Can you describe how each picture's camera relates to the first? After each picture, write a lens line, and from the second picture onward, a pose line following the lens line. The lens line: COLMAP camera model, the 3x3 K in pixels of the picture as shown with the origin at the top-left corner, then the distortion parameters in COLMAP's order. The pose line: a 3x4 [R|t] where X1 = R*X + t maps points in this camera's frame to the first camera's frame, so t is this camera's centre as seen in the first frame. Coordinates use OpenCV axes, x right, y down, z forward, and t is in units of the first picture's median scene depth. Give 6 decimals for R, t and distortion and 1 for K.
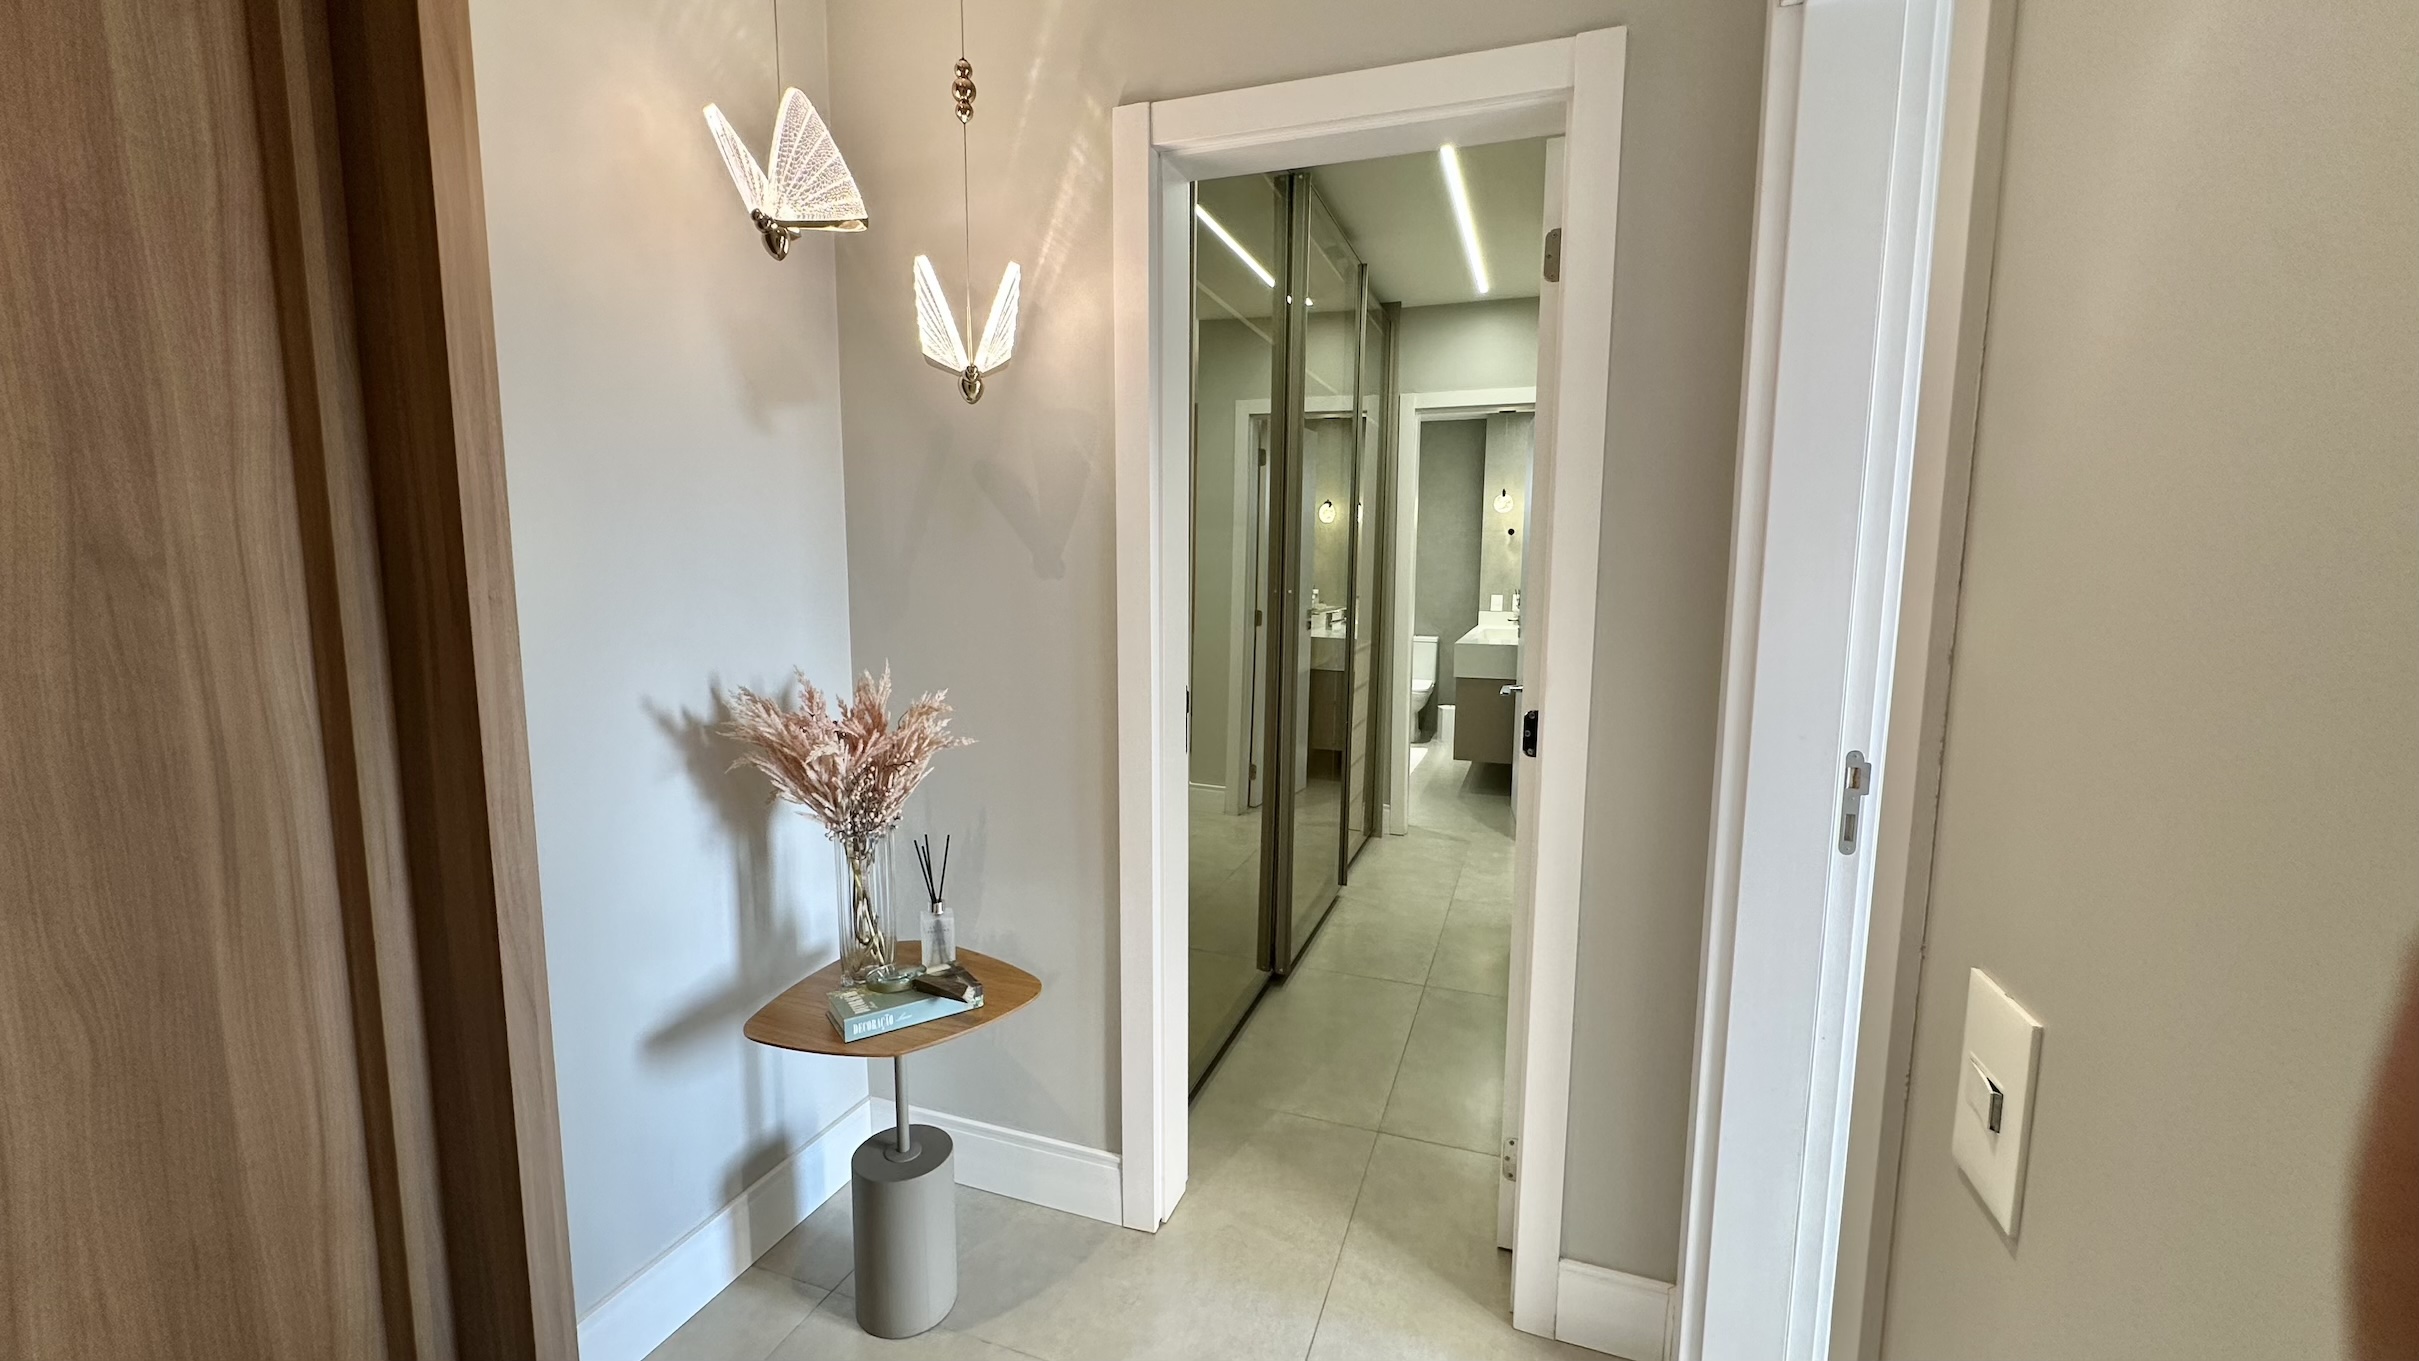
lens RADIAL K [[966.2, 0, 1202.1], [0, 966.2, 694.2], [0, 0, 1]] dist [-0.003358, 0.001185]
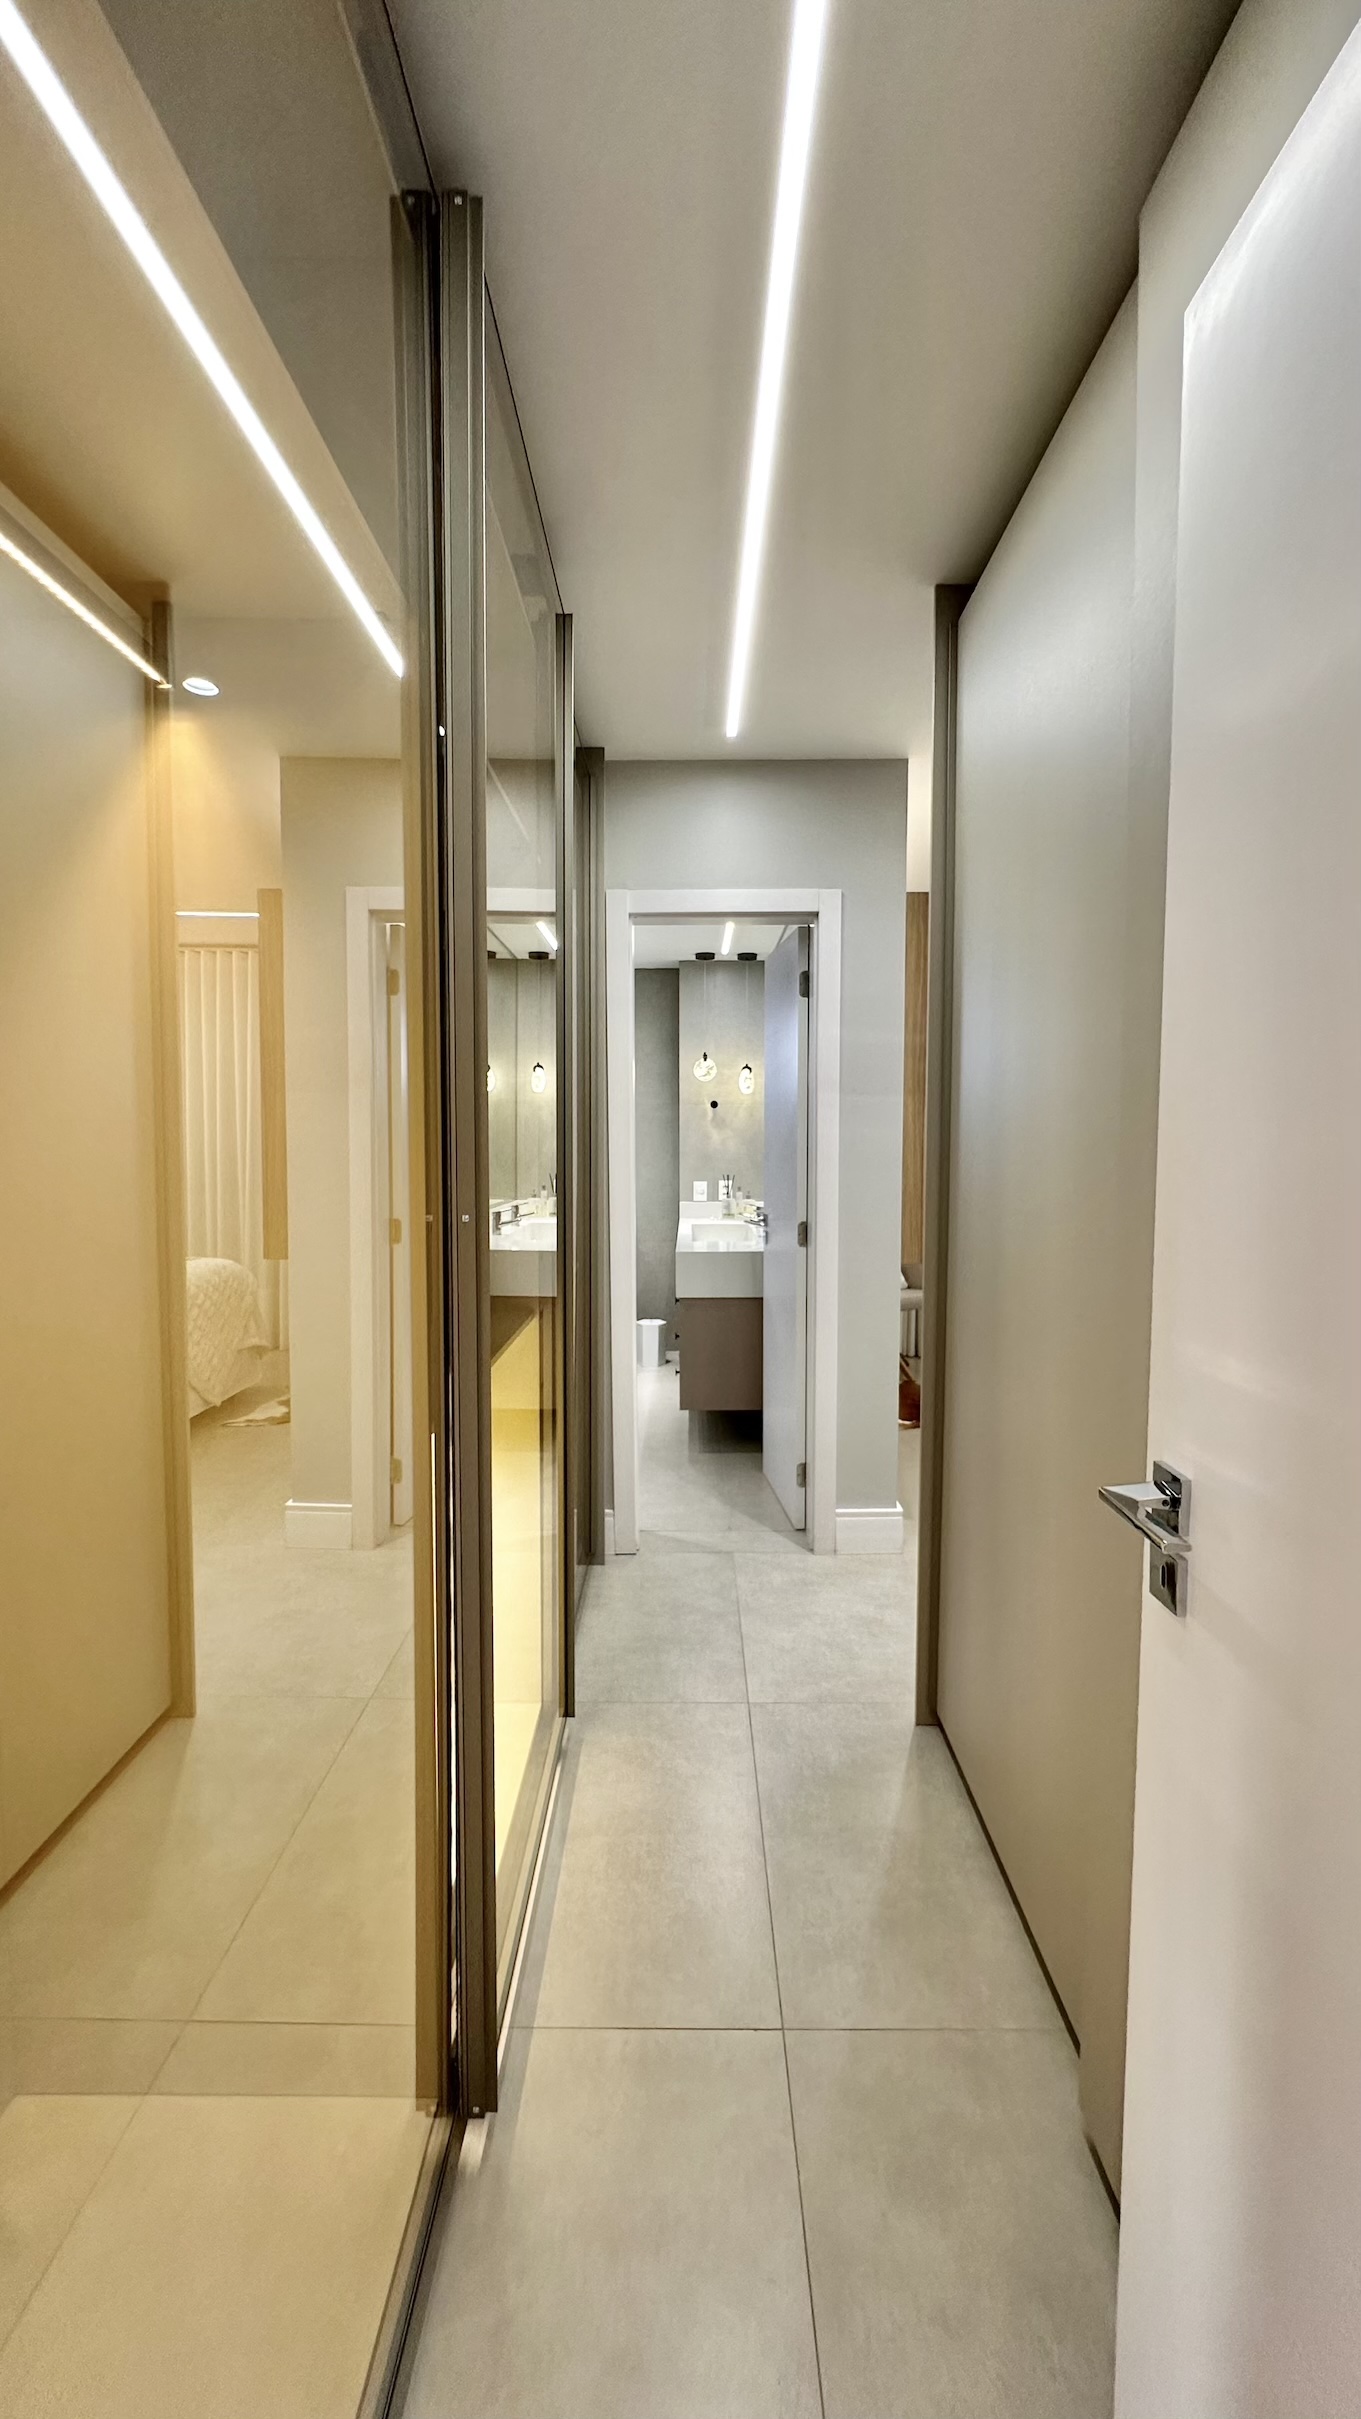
lens RADIAL K [[966.2, 0, 669.2], [0, 966.2, 1210.7], [0, 0, 1]] dist [-0.003358, 0.001185]
pose [[0.944321, -0.033212, 0.327344, 0.020079], [0.054031, 0.997039, -0.054711, -0.048150], [-0.324558, 0.069352, 0.943320, 0.335266]]
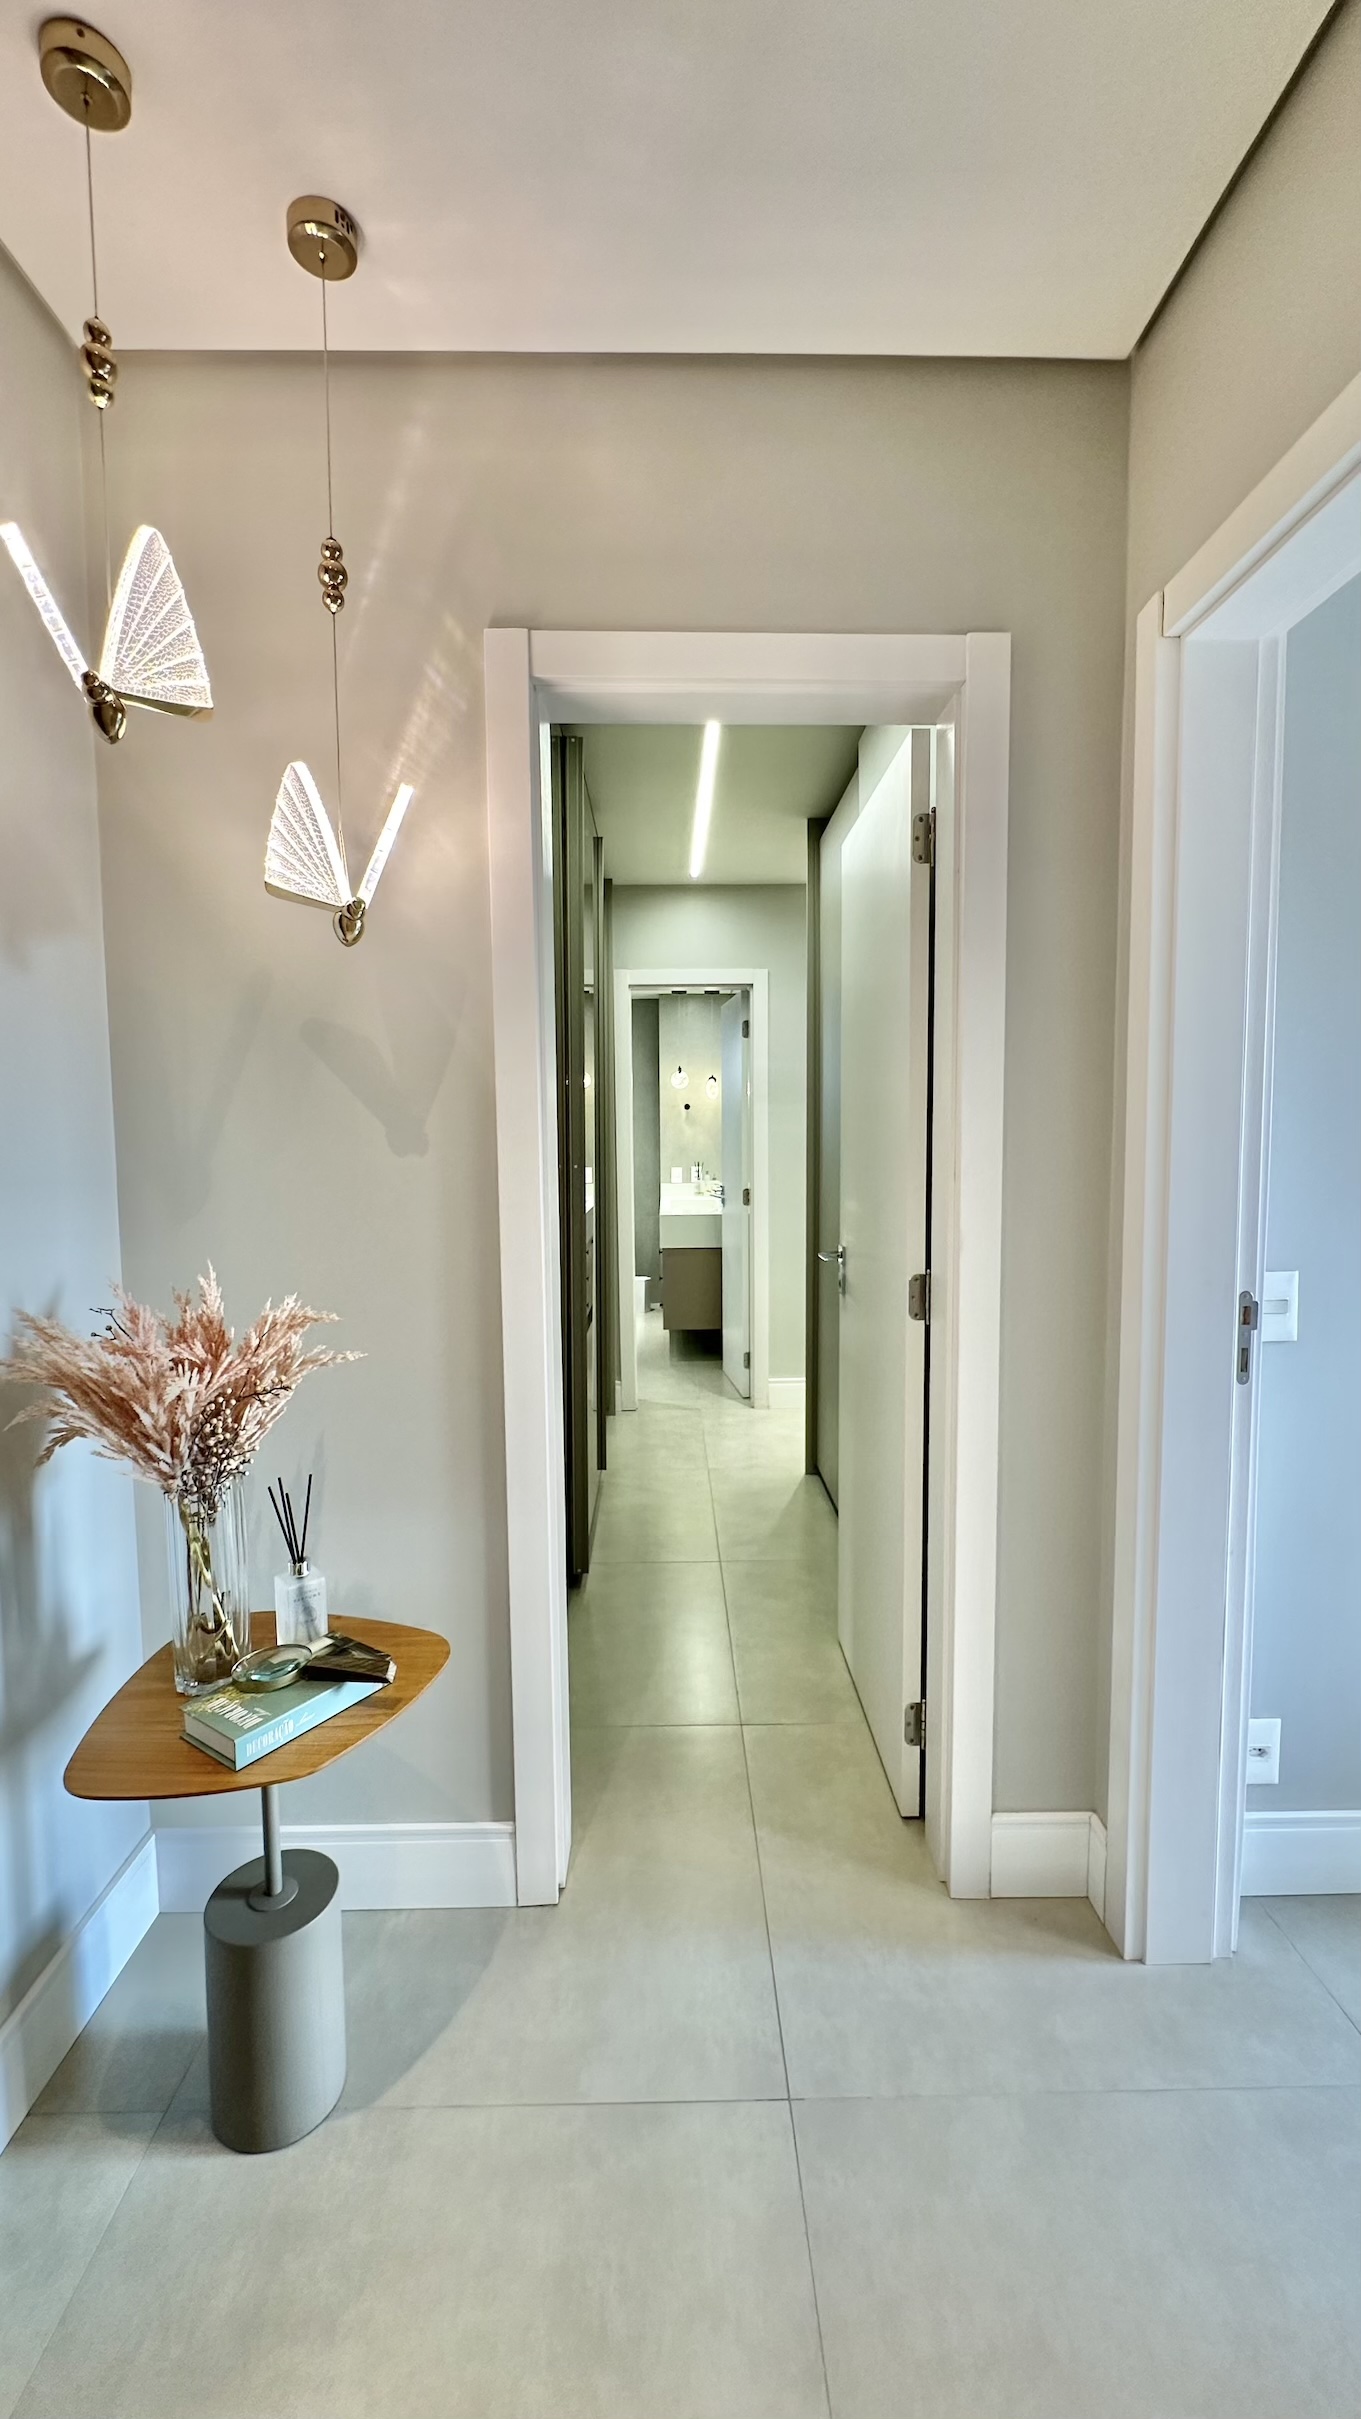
lens RADIAL K [[966.2, 0, 684.6], [0, 966.2, 1228.2], [0, 0, 1]] dist [-0.003358, 0.001185]
pose [[0.929948, -0.048140, 0.364526, -0.092954], [0.063825, 0.997477, -0.031097, -0.006297], [-0.362109, 0.052184, 0.930674, 0.046731]]
